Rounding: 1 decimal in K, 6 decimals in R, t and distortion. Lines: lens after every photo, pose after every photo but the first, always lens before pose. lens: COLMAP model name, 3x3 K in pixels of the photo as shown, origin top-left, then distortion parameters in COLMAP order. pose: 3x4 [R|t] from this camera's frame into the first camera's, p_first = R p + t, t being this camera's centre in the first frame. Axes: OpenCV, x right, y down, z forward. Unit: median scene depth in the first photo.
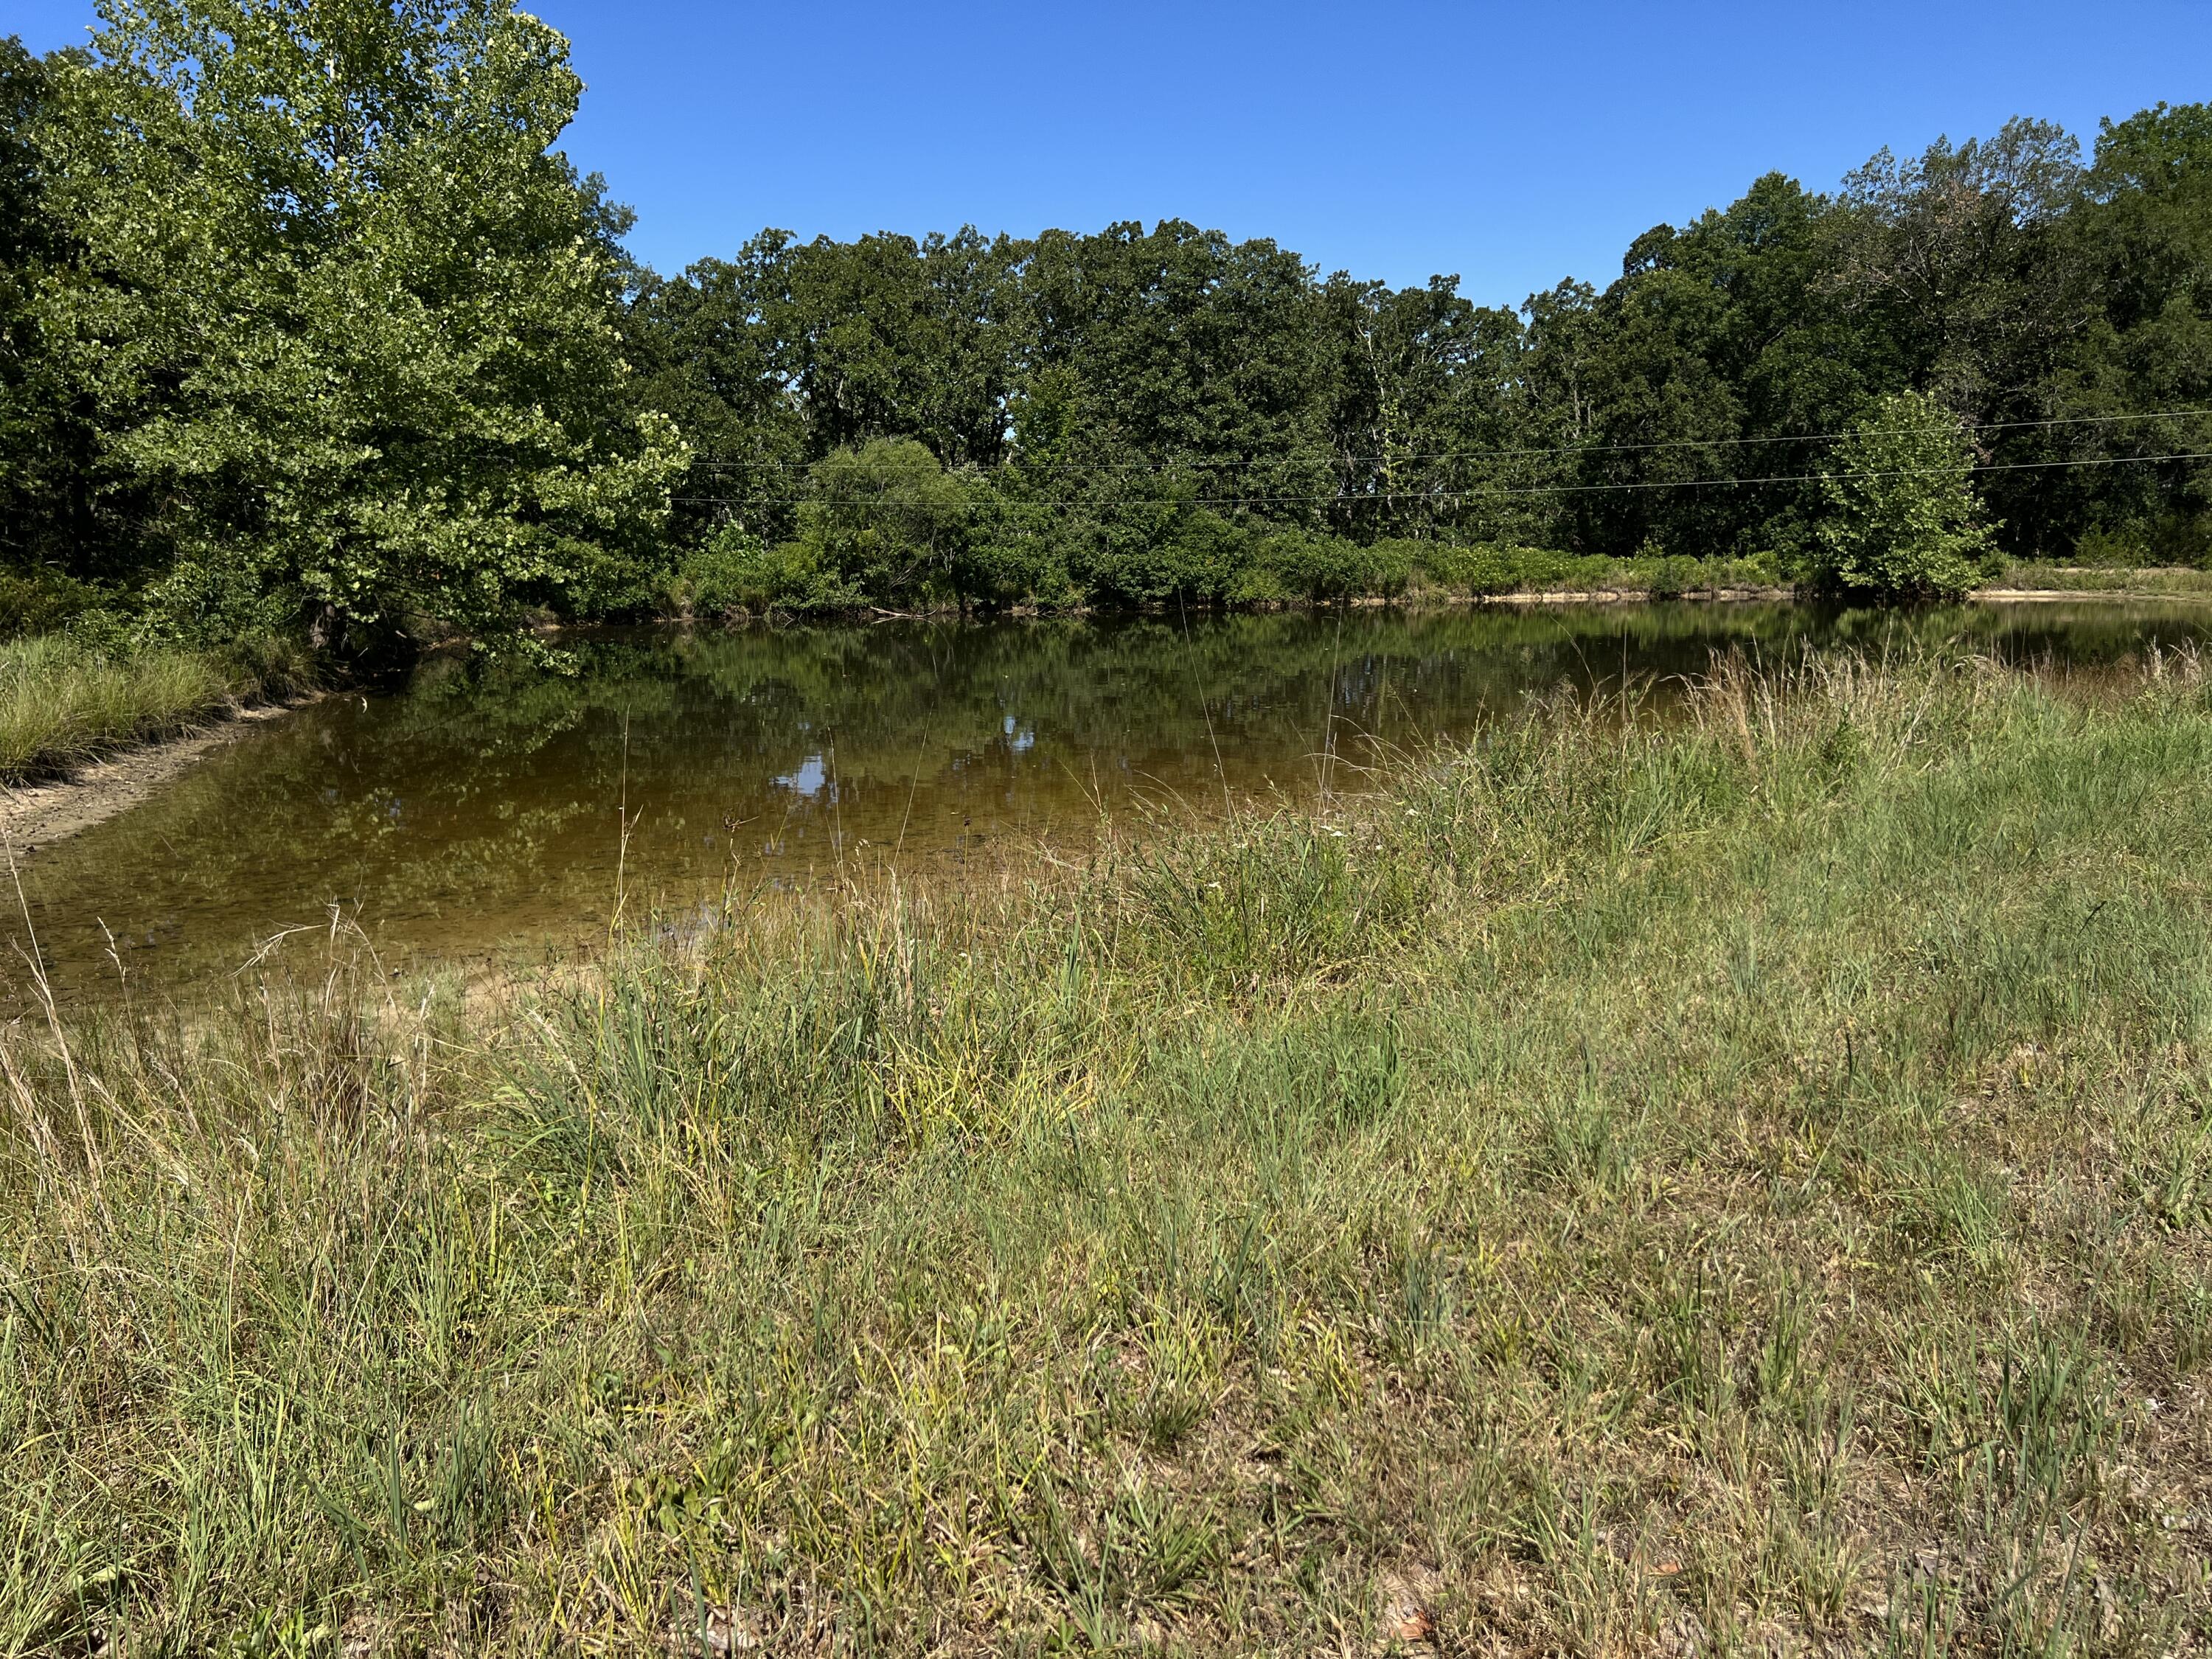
lens RADIAL K [[1639.6, 0, 1098.9], [0, 1639.6, 810.9], [0, 0, 1]] dist [0.051032, -0.070409]
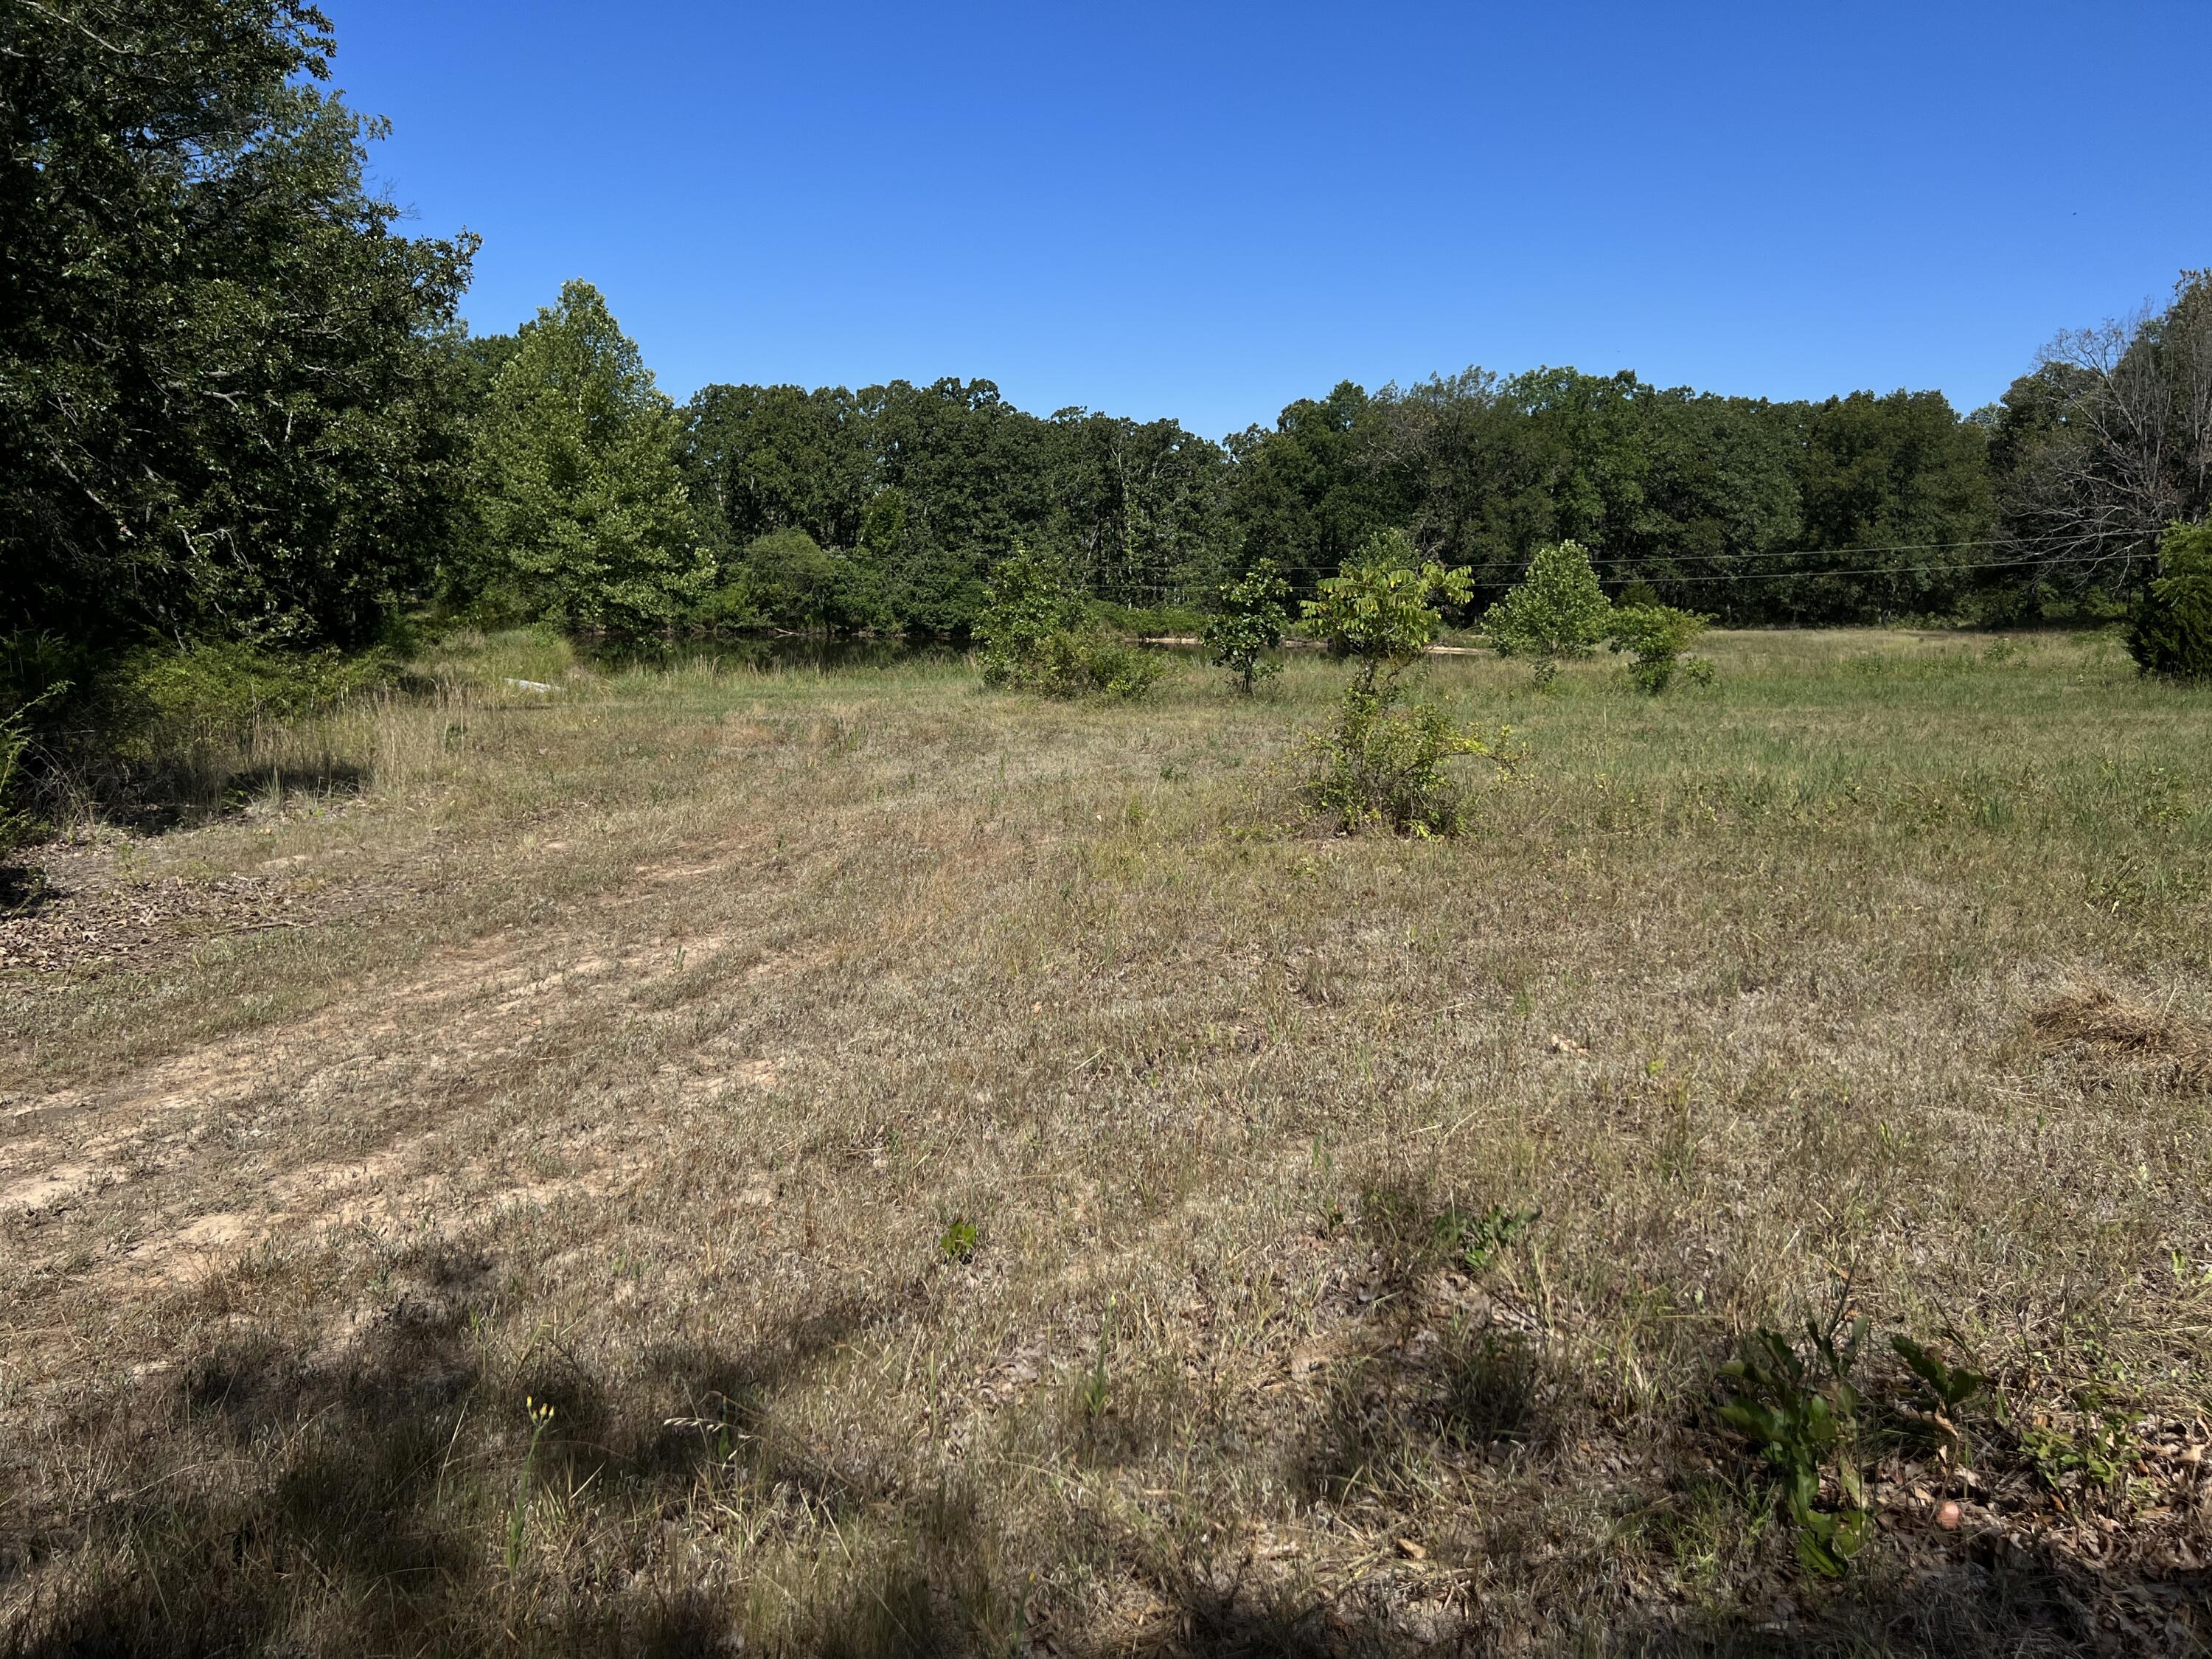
lens RADIAL K [[1639.6, 0, 1094.5], [0, 1639.6, 817.3], [0, 0, 1]] dist [0.051032, -0.070409]
pose [[0.996429, 0.033239, 0.077622, 0.062698], [-0.032242, 0.999381, -0.014063, 0.080825], [-0.078041, 0.011510, 0.996884, -0.686342]]
